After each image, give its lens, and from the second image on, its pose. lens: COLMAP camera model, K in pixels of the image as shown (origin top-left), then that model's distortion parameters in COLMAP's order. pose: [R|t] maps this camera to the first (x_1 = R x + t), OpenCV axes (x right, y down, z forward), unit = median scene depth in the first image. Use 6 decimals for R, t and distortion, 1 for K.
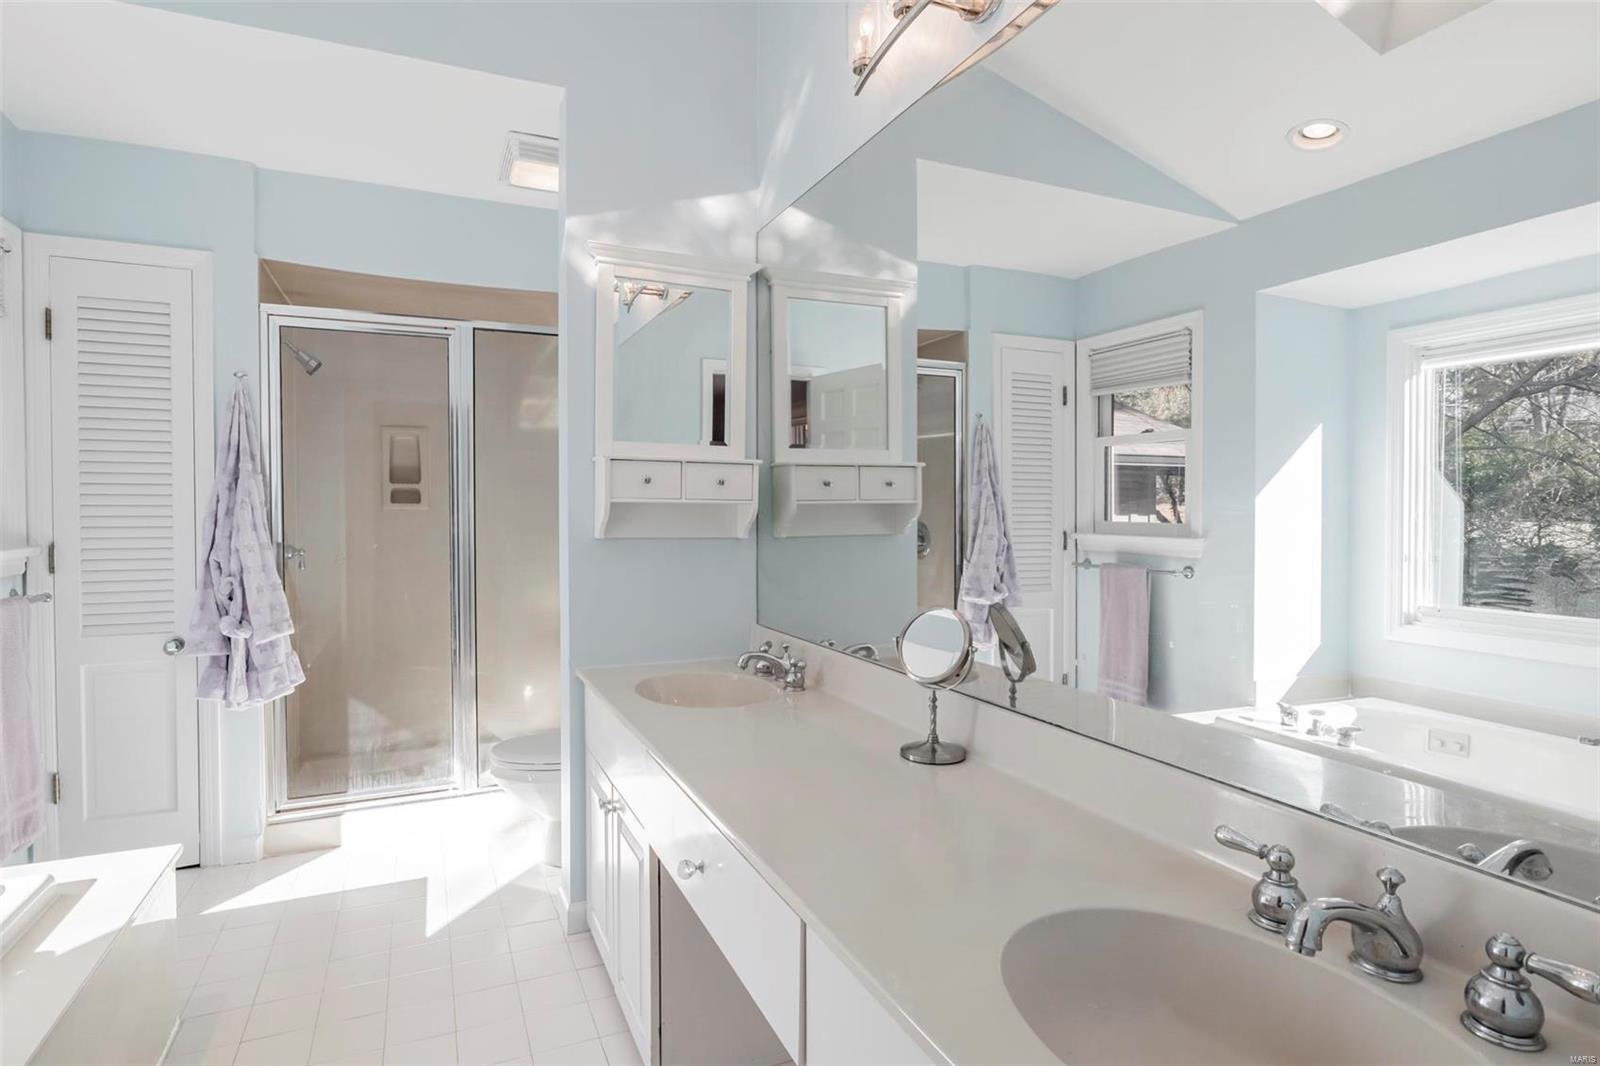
lens RADIAL K [[824.5, 0, 796.7], [0, 824.5, 526.7], [0, 0, 1]] dist [-0.002646, 0.000263]
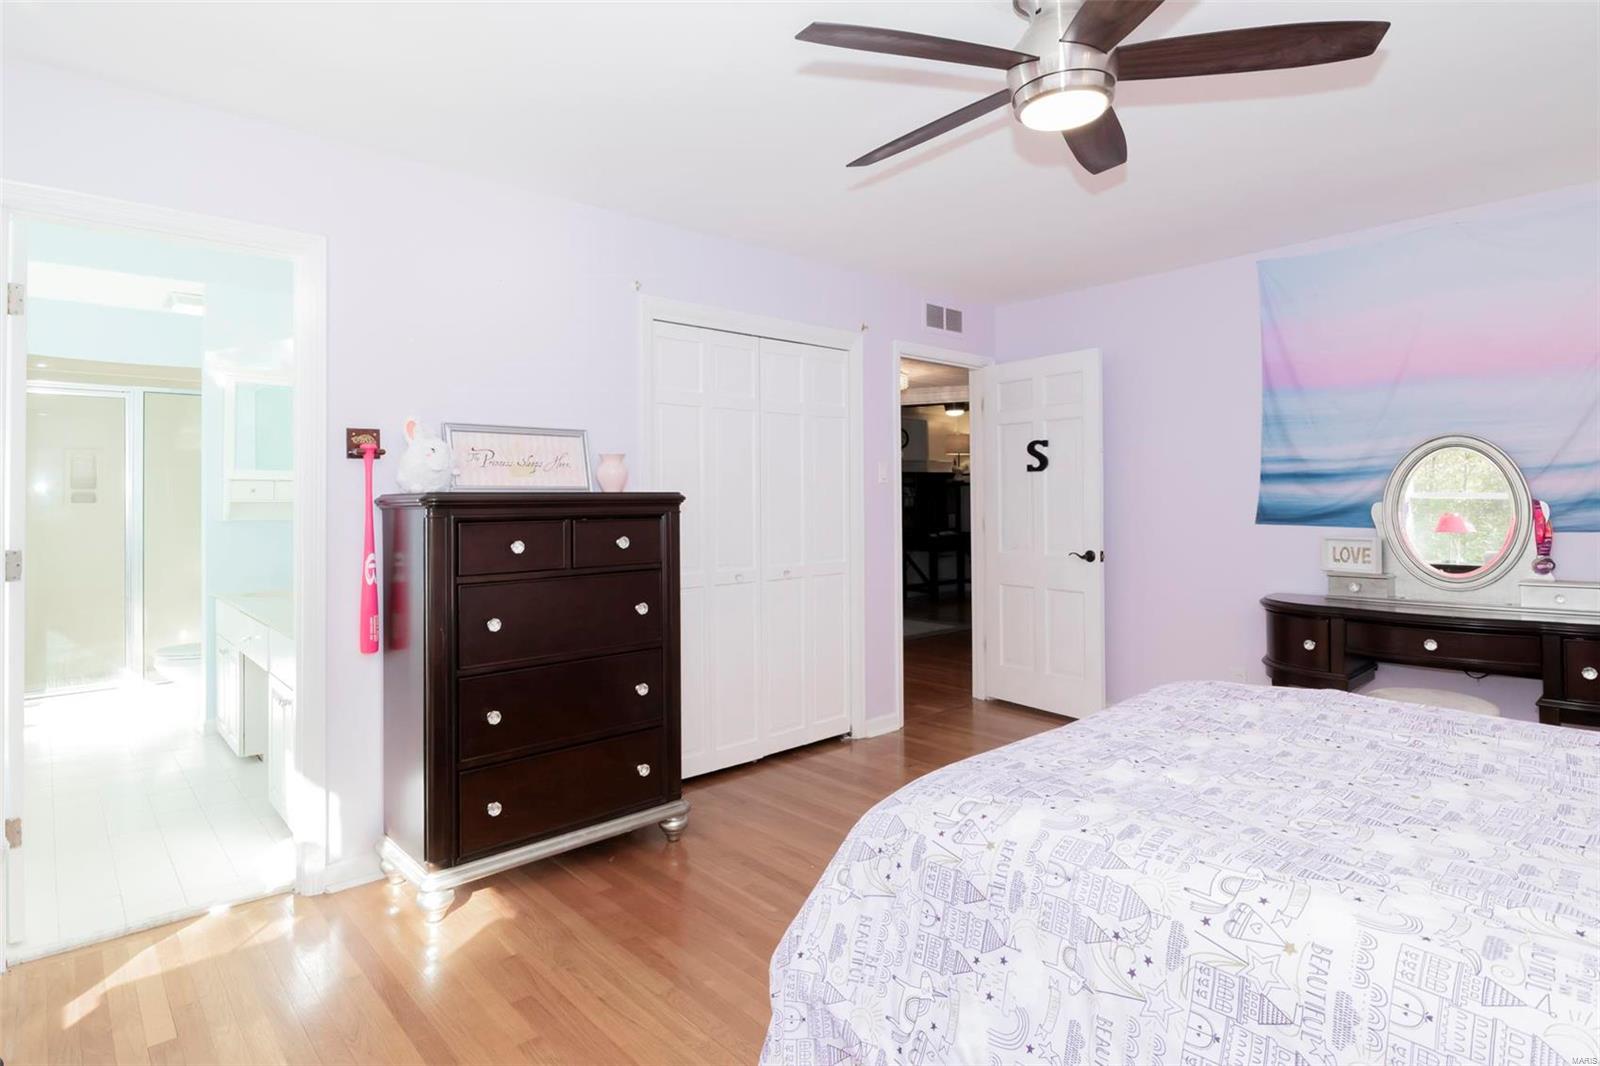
lens RADIAL K [[843.3, 0, 796.6], [0, 843.3, 500.2], [0, 0, 1]] dist [-0.002416, -0.000668]
pose [[0.954970, -0.005337, 0.296654, 0.336032], [0.013637, 0.999571, -0.025919, 0.027111], [-0.296389, 0.028798, 0.954633, -0.938152]]
